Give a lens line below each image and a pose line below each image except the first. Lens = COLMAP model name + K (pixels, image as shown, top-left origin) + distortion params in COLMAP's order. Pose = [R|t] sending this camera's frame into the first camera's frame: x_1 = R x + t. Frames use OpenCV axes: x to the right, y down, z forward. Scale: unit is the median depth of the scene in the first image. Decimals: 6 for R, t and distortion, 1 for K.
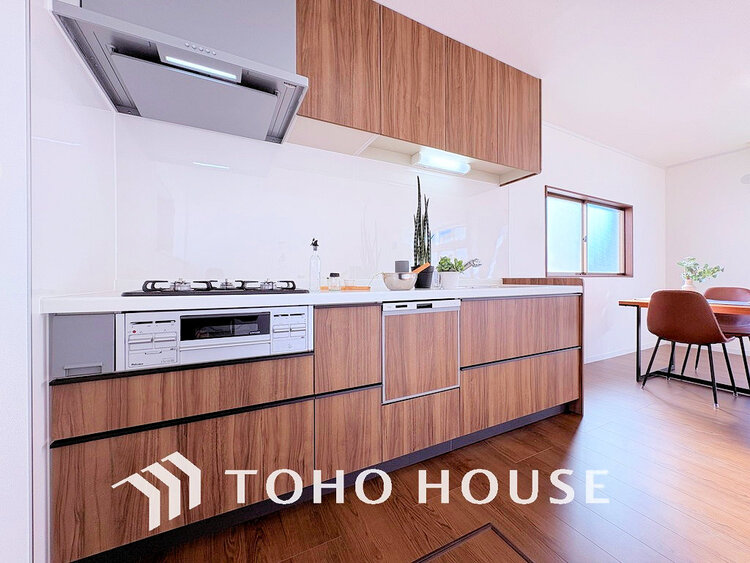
lens RADIAL K [[296.8, 0, 378.2], [0, 296.8, 280.4], [0, 0, 1]] dist [0.001559, -0.000988]
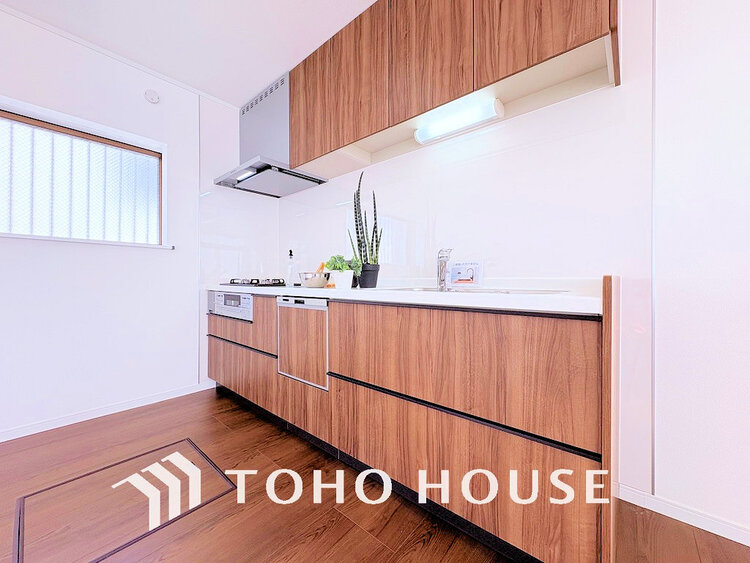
lens RADIAL K [[296.8, 0, 377.1], [0, 296.8, 279.0], [0, 0, 1]] dist [0.001559, -0.000988]
pose [[0.373446, 0.003004, -0.927647, 1.288419], [-0.003847, 0.999991, 0.001690, -0.003609], [0.927644, 0.002938, 0.373454, 0.837346]]
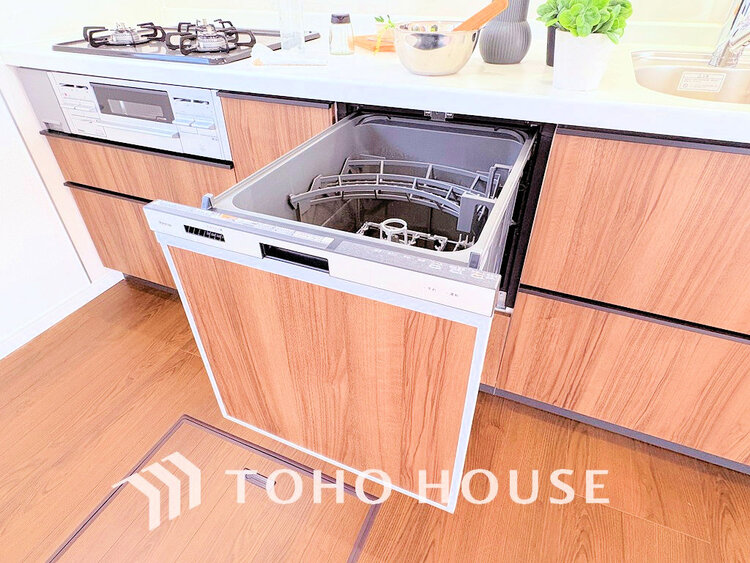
lens RADIAL K [[445.6, 0, 376.7], [0, 445.6, 280.5], [0, 0, 1]] dist [-0.015785, 0.001161]
pose [[0.628399, 0.458073, -0.628716, 0.584773], [0.006955, 0.804890, 0.593383, -0.108439], [0.777860, -0.377254, 0.502606, 0.536670]]
